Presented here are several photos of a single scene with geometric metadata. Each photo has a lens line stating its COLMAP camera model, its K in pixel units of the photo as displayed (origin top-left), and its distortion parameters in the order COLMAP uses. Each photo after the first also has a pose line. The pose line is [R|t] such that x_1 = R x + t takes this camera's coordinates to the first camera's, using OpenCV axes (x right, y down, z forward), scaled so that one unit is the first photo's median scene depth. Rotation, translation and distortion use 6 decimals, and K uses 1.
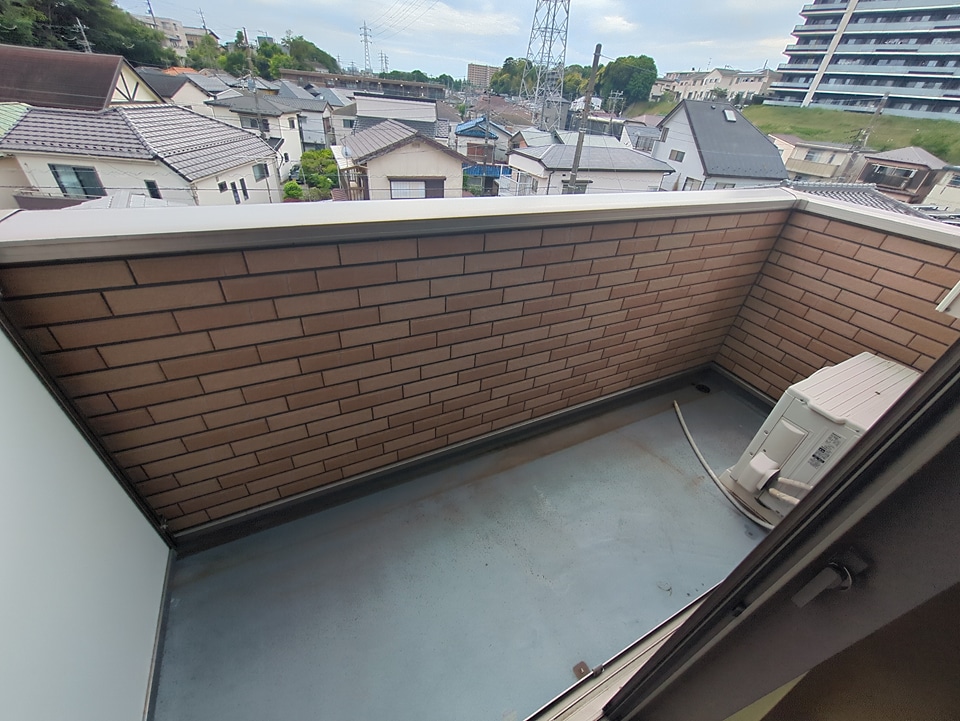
lens RADIAL K [[375.7, 0, 482.3], [0, 375.7, 361.0], [0, 0, 1]] dist [-0.000915, 0.000674]
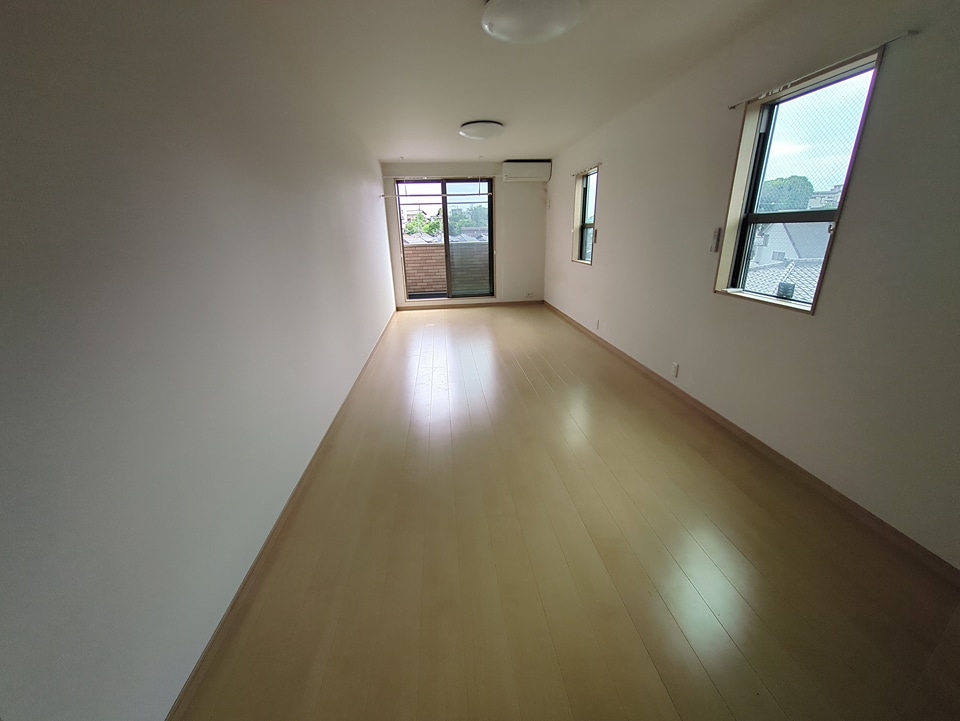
lens RADIAL K [[375.7, 0, 482.3], [0, 375.7, 361.0], [0, 0, 1]] dist [-0.000915, 0.000674]
pose [[0.930584, 0.016506, -0.365707, 0.090041], [-0.121864, 0.955975, -0.266949, 0.097118], [0.345200, 0.292985, 0.891626, -0.122818]]
